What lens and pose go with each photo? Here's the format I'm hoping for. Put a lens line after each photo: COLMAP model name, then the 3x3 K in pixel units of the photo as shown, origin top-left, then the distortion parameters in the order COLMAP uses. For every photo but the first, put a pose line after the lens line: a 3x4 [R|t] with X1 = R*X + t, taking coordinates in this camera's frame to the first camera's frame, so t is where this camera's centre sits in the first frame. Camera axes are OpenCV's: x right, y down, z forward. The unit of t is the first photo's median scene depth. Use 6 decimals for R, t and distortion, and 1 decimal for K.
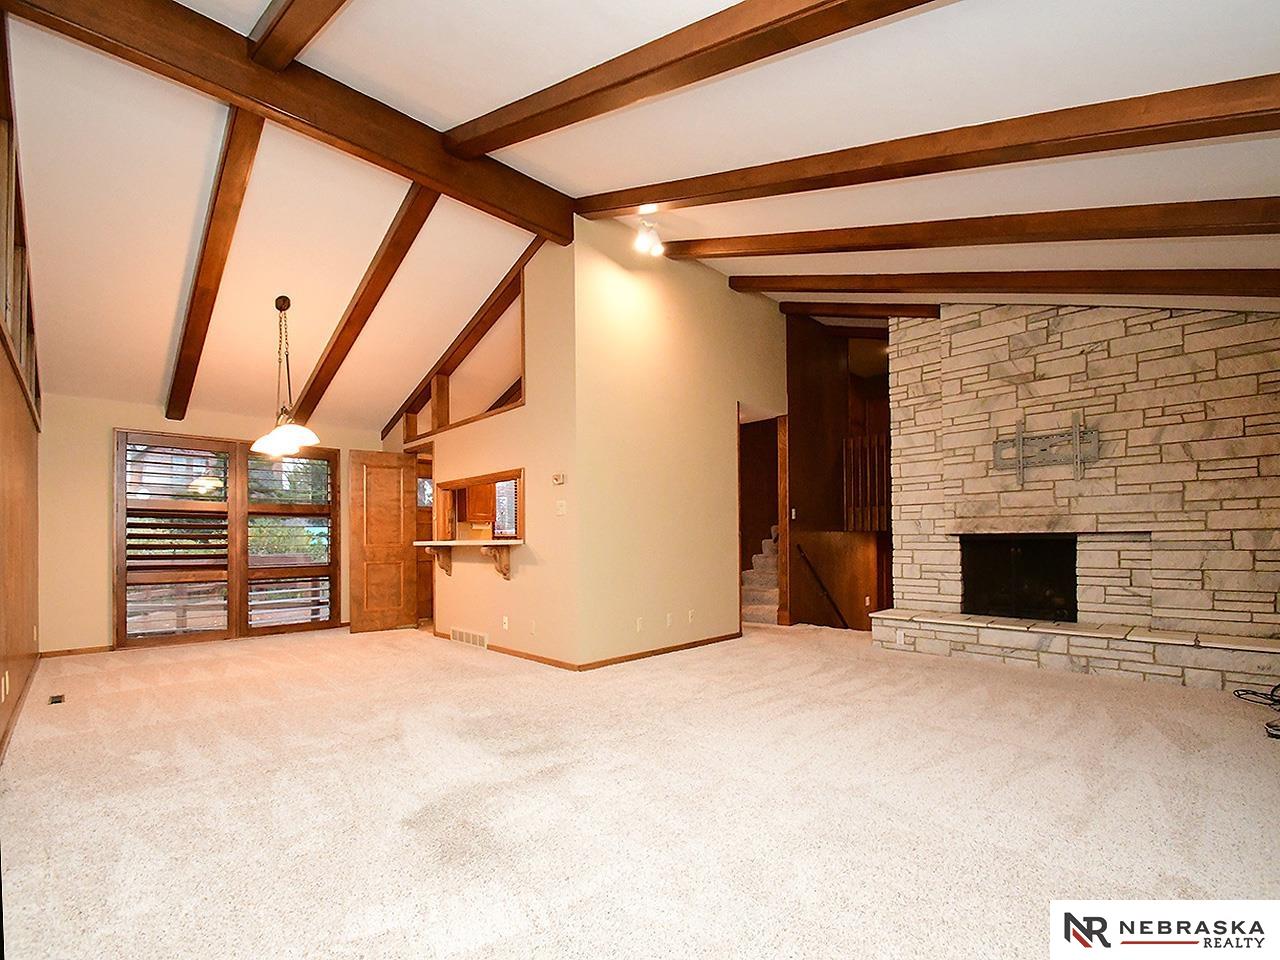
lens RADIAL K [[569.7, 0, 650.9], [0, 569.7, 537.3], [0, 0, 1]] dist [-0.009490, -0.001678]
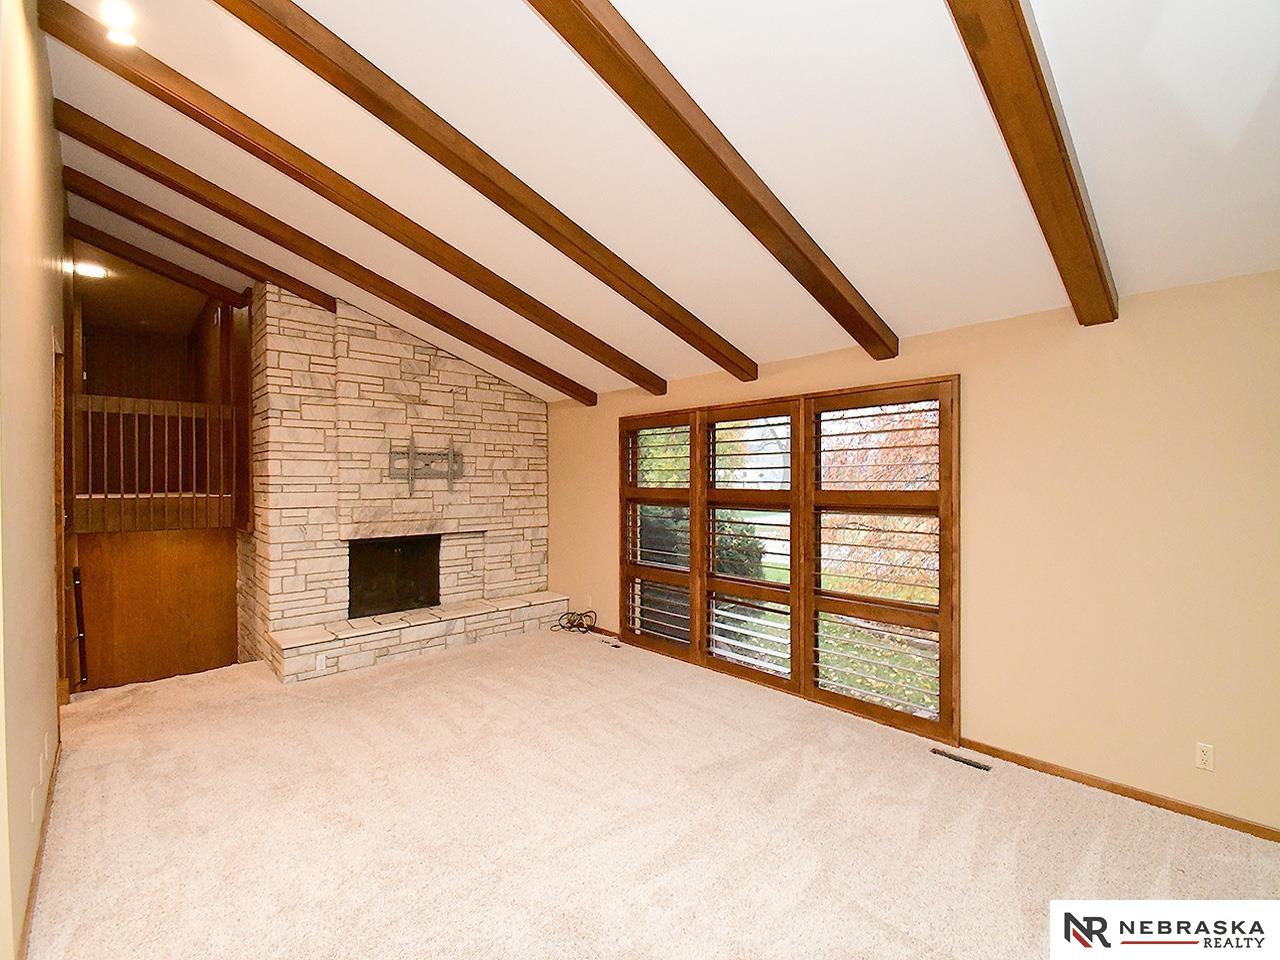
lens RADIAL K [[569.7, 0, 641.3], [0, 569.7, 483.0], [0, 0, 1]] dist [-0.009490, -0.001678]
pose [[0.012757, 0.005586, 0.999903, -0.497535], [-0.005422, 0.999970, -0.005517, -0.113771], [-0.999904, -0.005351, 0.012787, 0.547859]]
